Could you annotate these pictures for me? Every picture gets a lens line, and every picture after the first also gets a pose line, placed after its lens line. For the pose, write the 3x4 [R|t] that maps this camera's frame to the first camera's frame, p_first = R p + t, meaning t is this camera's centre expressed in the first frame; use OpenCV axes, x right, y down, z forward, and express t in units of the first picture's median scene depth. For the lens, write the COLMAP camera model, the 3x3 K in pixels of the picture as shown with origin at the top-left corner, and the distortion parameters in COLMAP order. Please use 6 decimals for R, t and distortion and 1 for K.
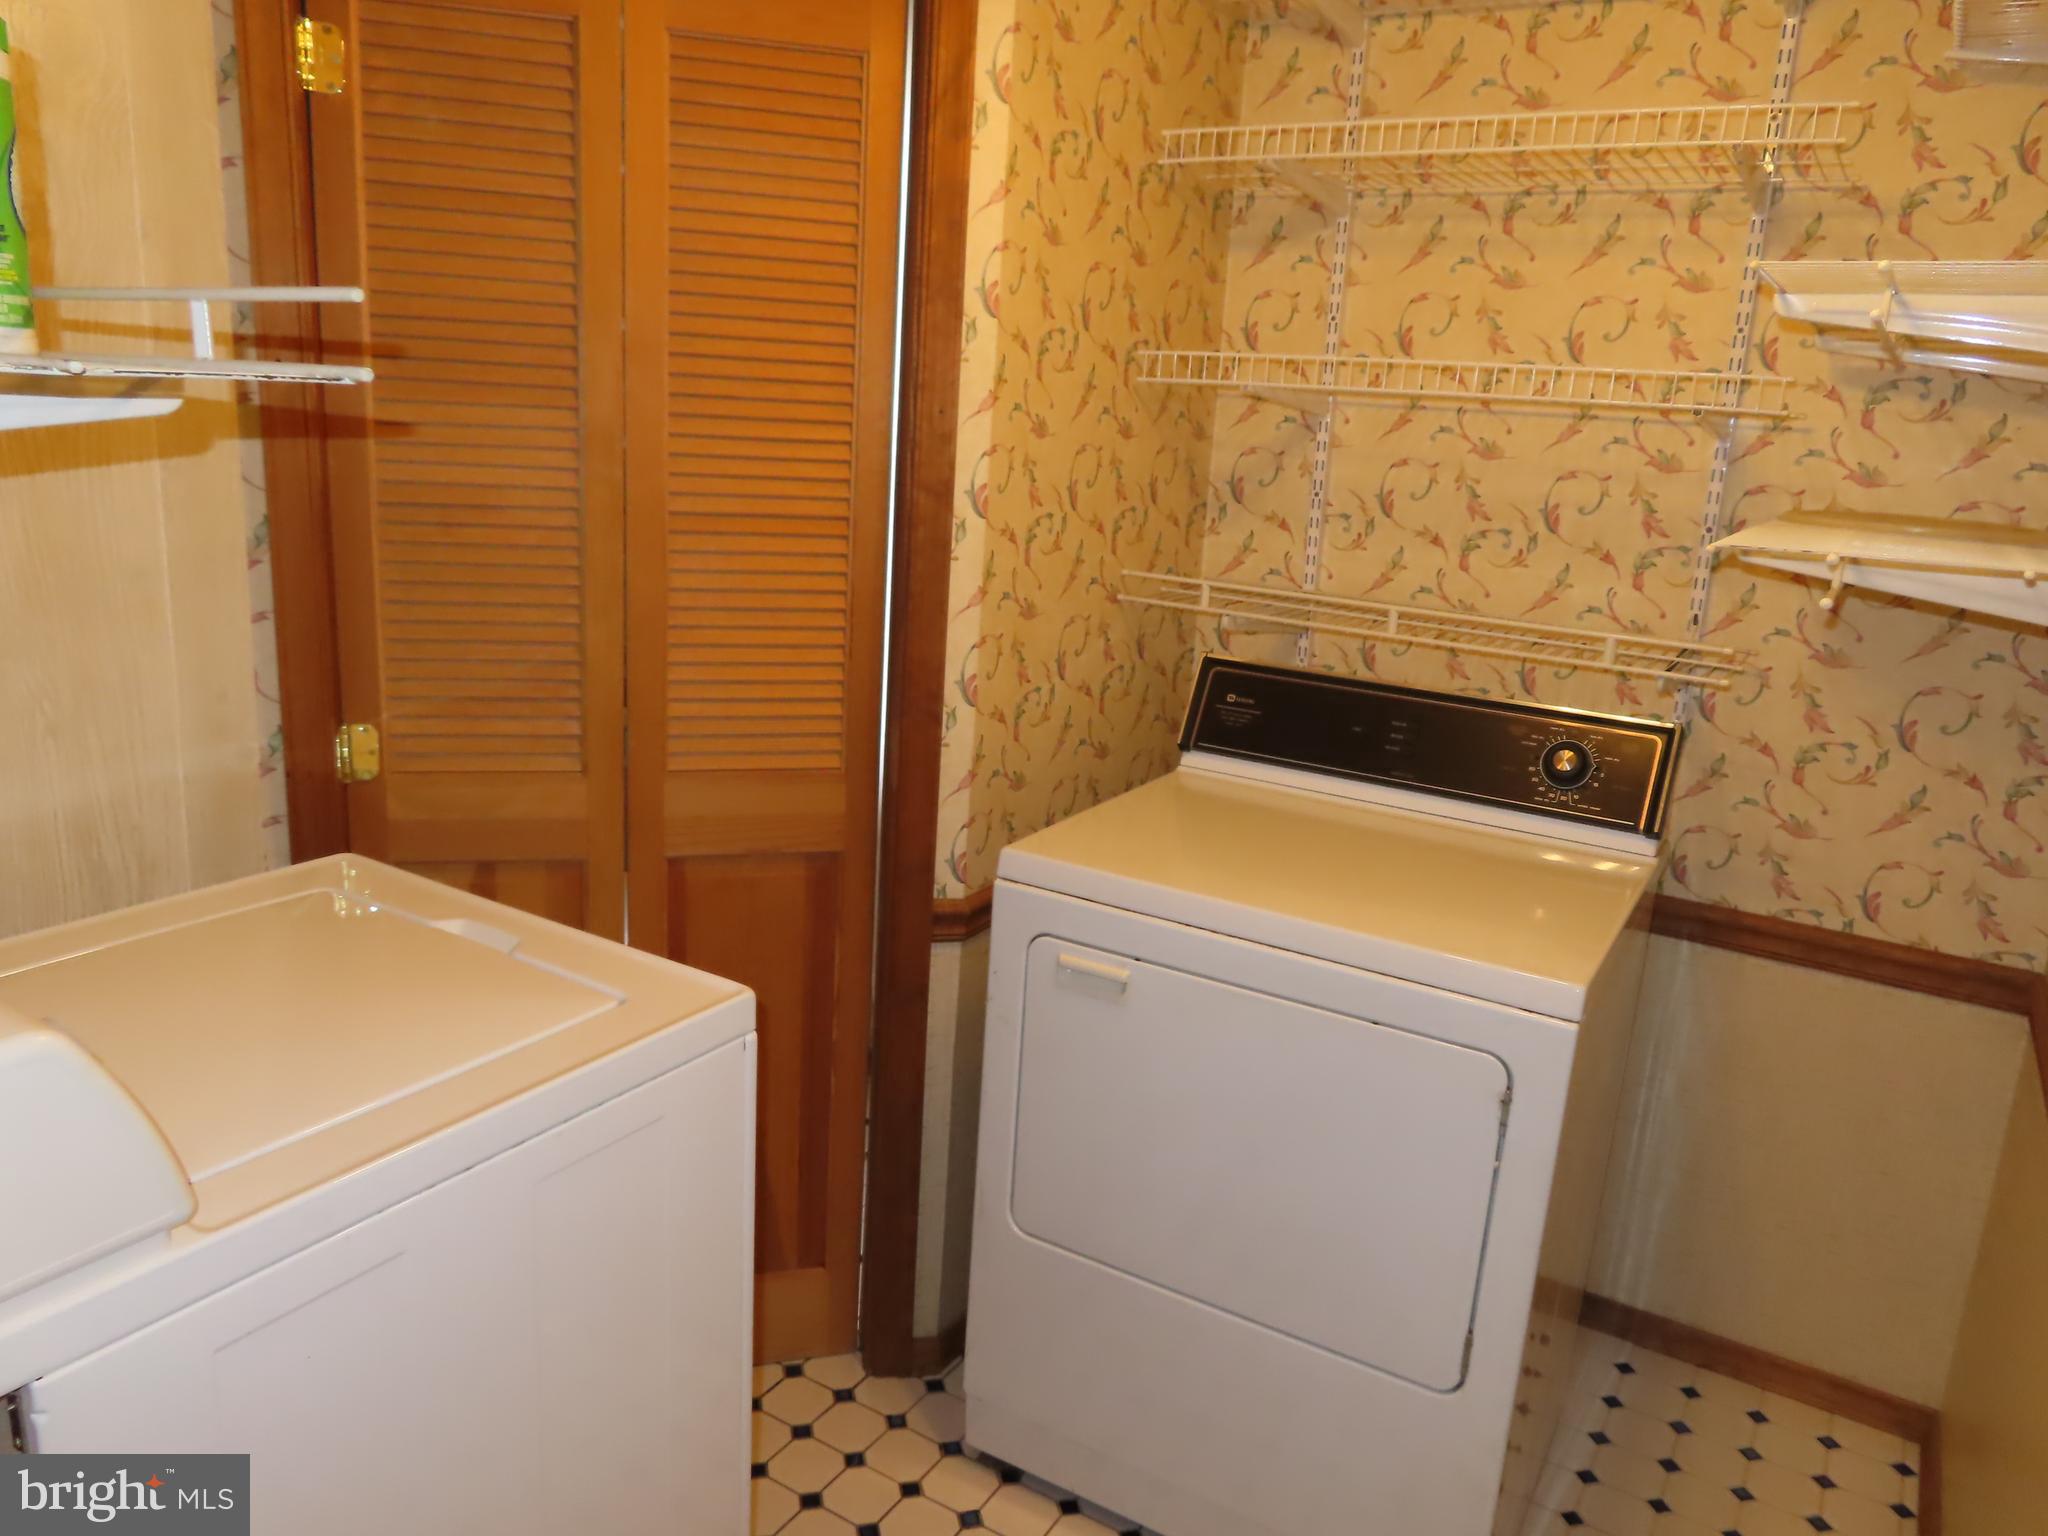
lens RADIAL K [[1464.0, 0, 1025.9], [0, 1464.0, 763.4], [0, 0, 1]] dist [-0.011552, 0.007905]
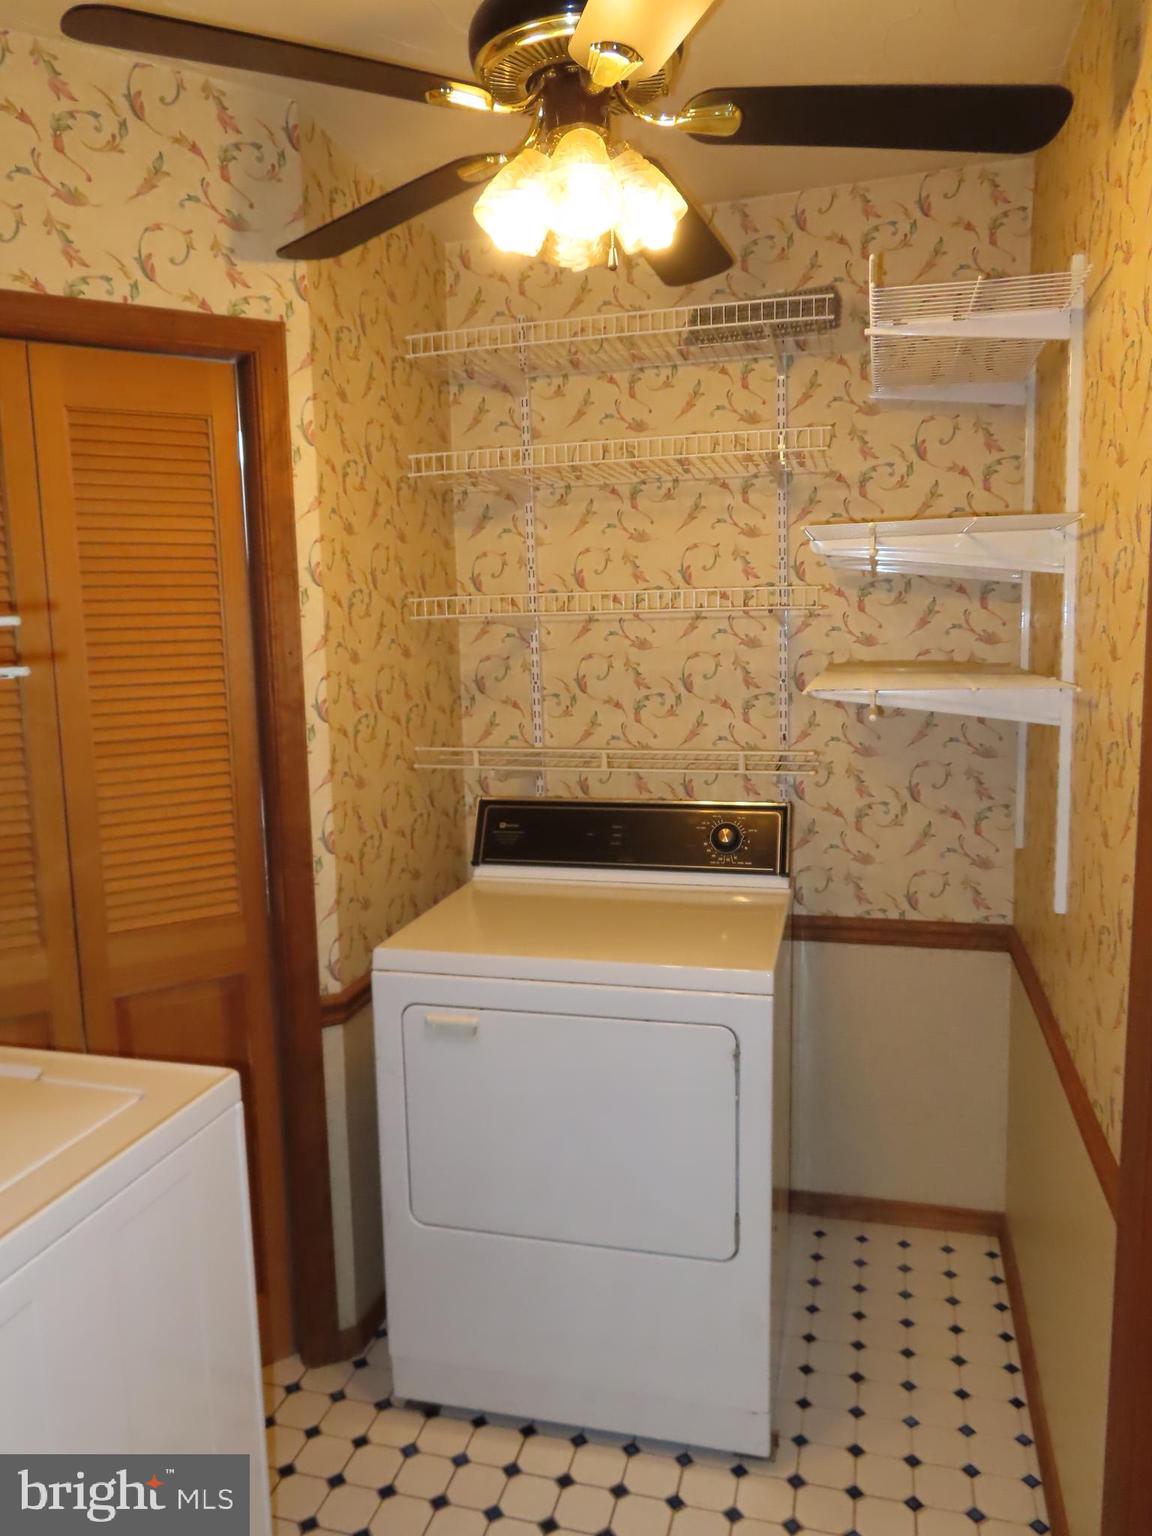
lens RADIAL K [[1098.0, 0, 576.0], [0, 1098.0, 768.0], [0, 0, 1]] dist [-0.011552, 0.007905]
pose [[0.956249, -0.118091, 0.267661, -0.081682], [0.145952, 0.985491, -0.086635, 0.004829], [-0.253547, 0.121911, 0.959610, -0.082457]]
